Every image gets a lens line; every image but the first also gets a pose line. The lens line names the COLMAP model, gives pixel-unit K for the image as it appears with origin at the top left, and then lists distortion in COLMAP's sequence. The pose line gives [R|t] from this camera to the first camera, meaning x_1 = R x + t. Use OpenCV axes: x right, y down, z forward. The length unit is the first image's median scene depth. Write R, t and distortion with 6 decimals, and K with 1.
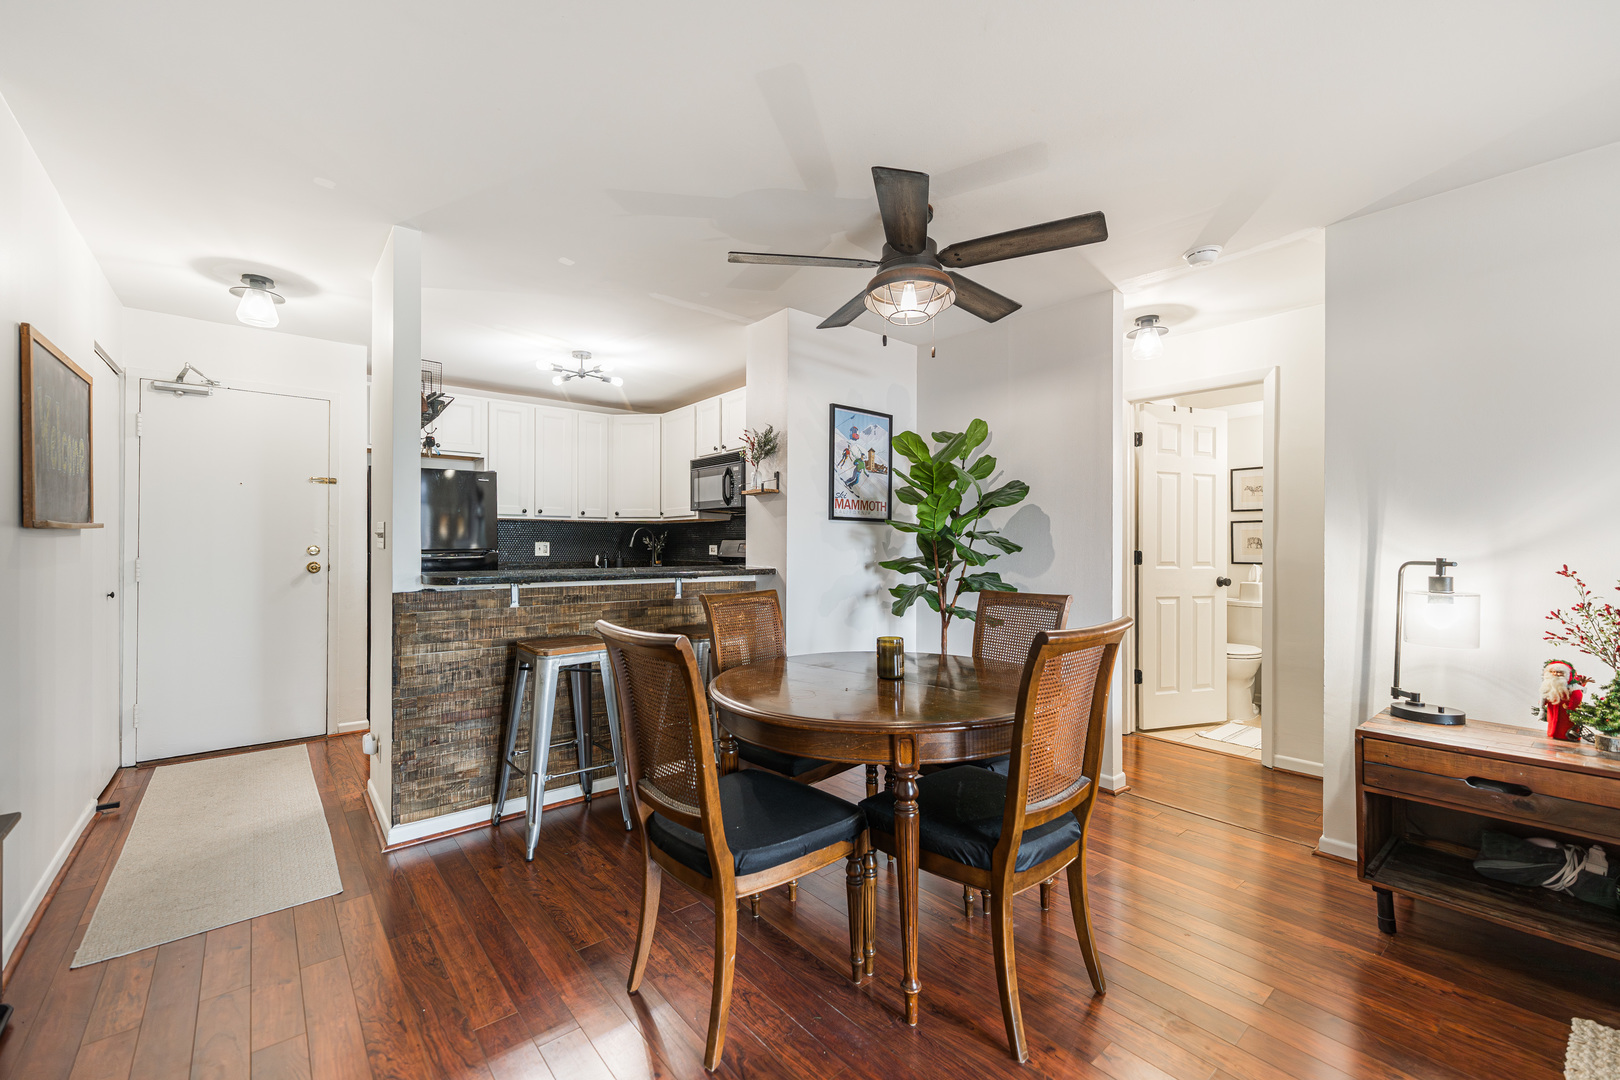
lens RADIAL K [[657.6, 0, 792.9], [0, 657.6, 542.5], [0, 0, 1]] dist [0.001943, 0.000371]
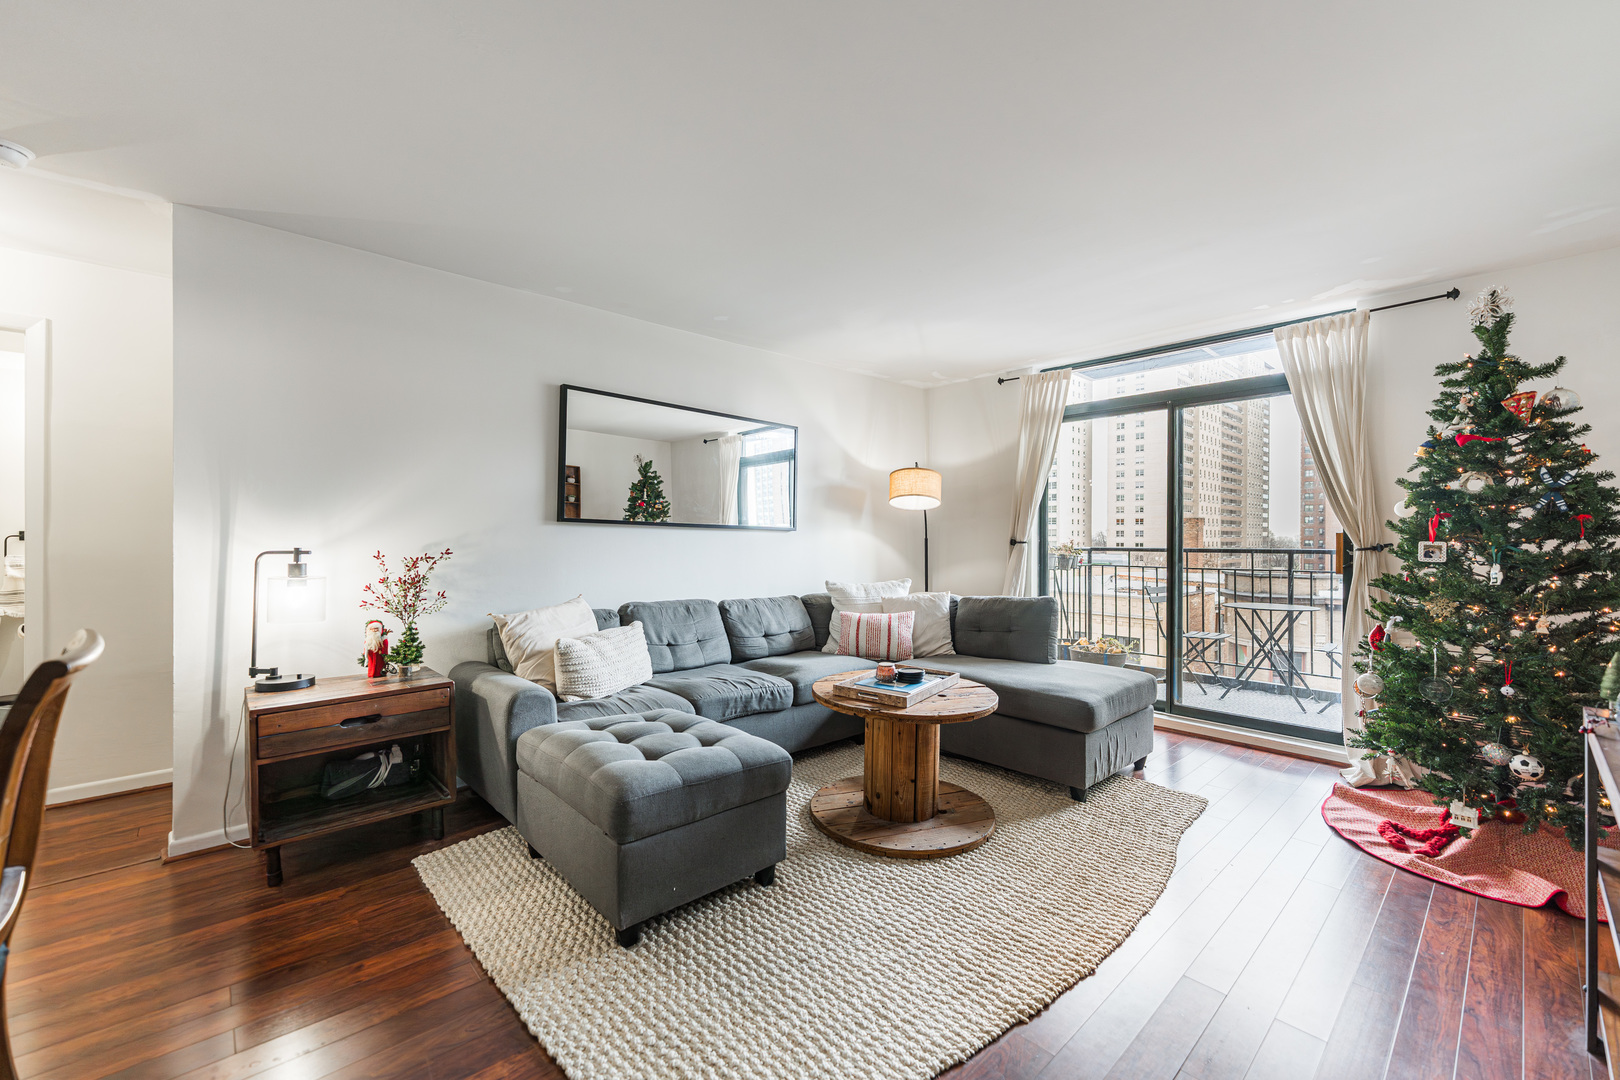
lens RADIAL K [[654.5, 0, 819.1], [0, 654.5, 540.7], [0, 0, 1]] dist [0.001082, 0.000361]
pose [[-0.065201, -0.006201, 0.997853, -0.190395], [-0.004414, 0.999973, 0.005926, 0.000250], [-0.997862, -0.004018, -0.065226, 0.118088]]
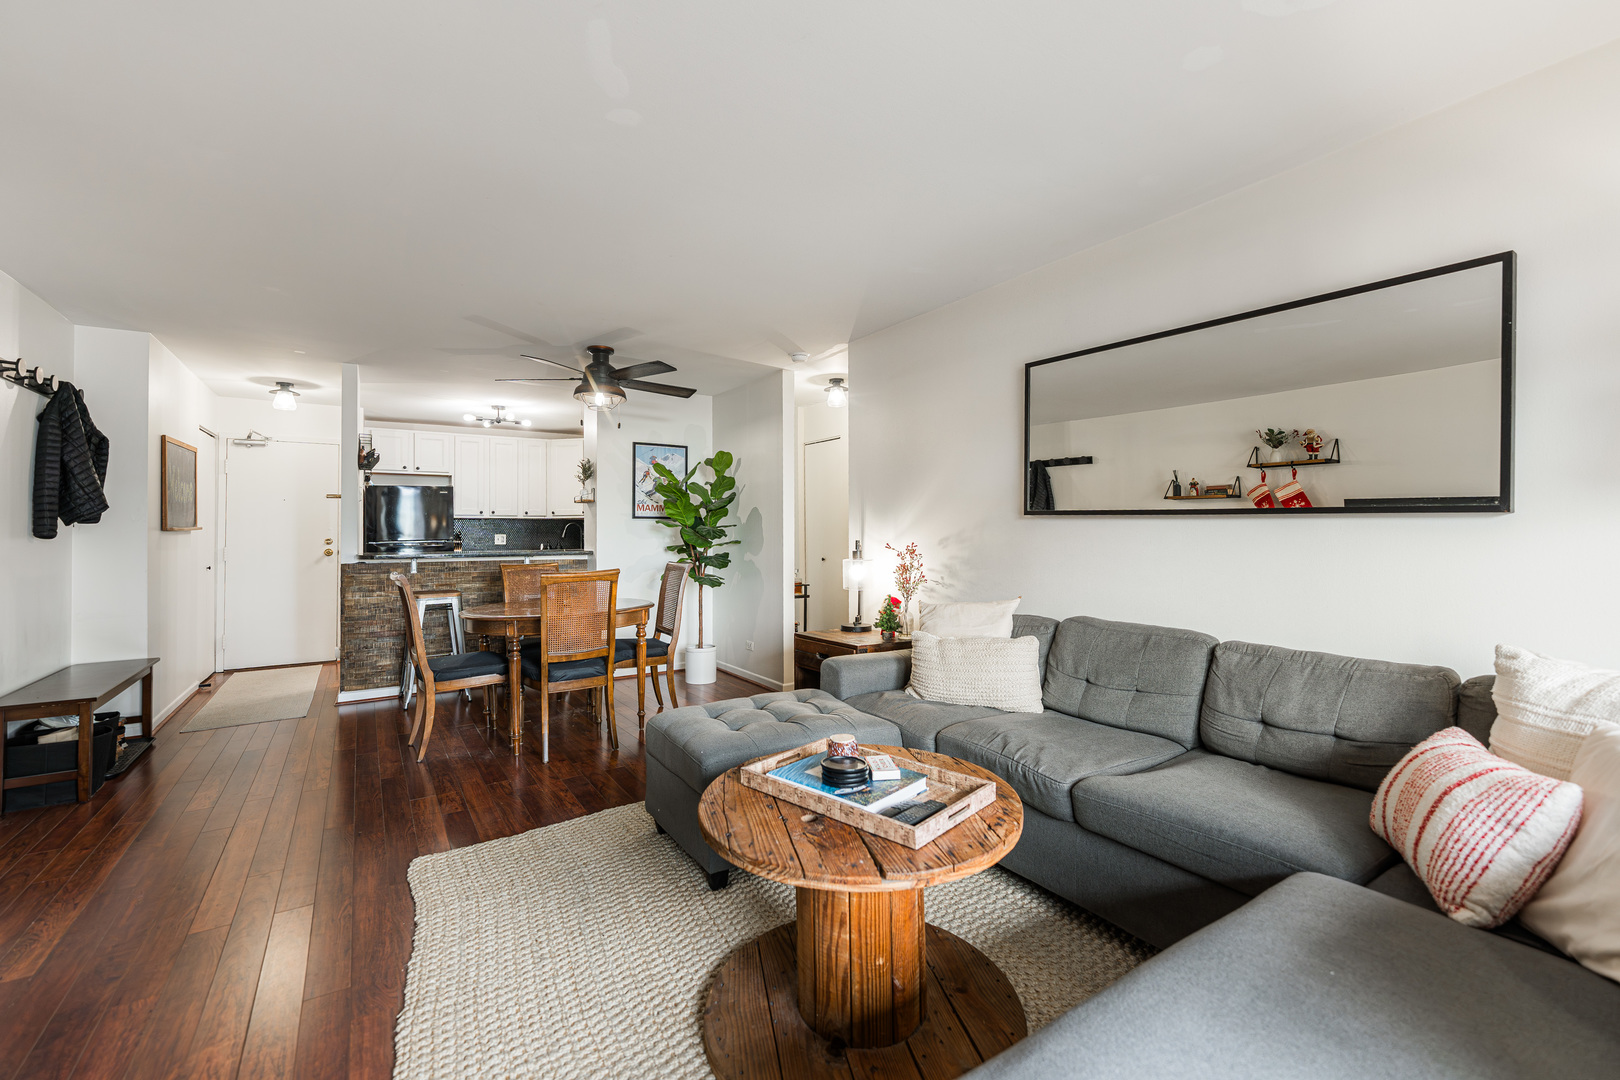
lens RADIAL K [[675.0, 0, 792.7], [0, 675.0, 518.9], [0, 0, 1]] dist [-0.003349, -0.000492]
pose [[0.993152, -0.011414, -0.116268, 0.810055], [0.009275, 0.999778, -0.018918, -0.000925], [0.116458, 0.017710, 0.993038, -0.673406]]
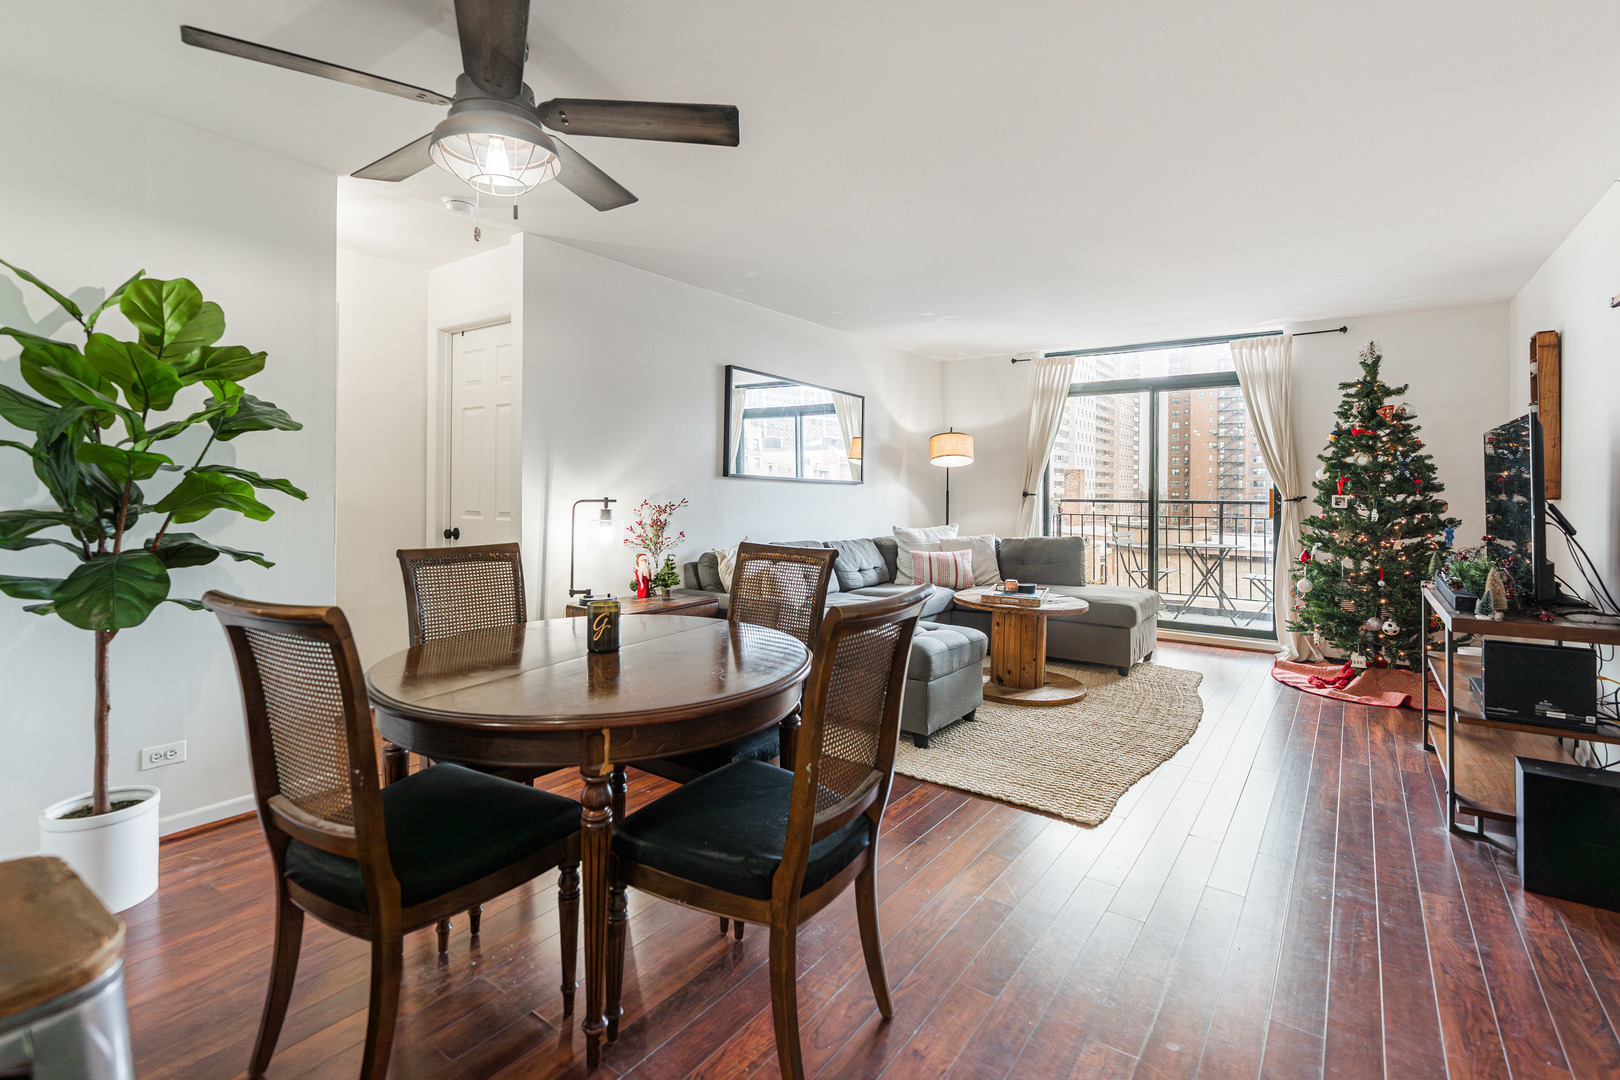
lens RADIAL K [[750.4, 0, 809.9], [0, 750.4, 487.4], [0, 0, 1]] dist [-0.001984, -0.000393]
pose [[-0.254122, -0.001716, 0.967171, -0.656058], [-0.009534, 0.999954, -0.000731, -0.001966], [-0.967125, -0.009407, -0.254127, 0.779951]]
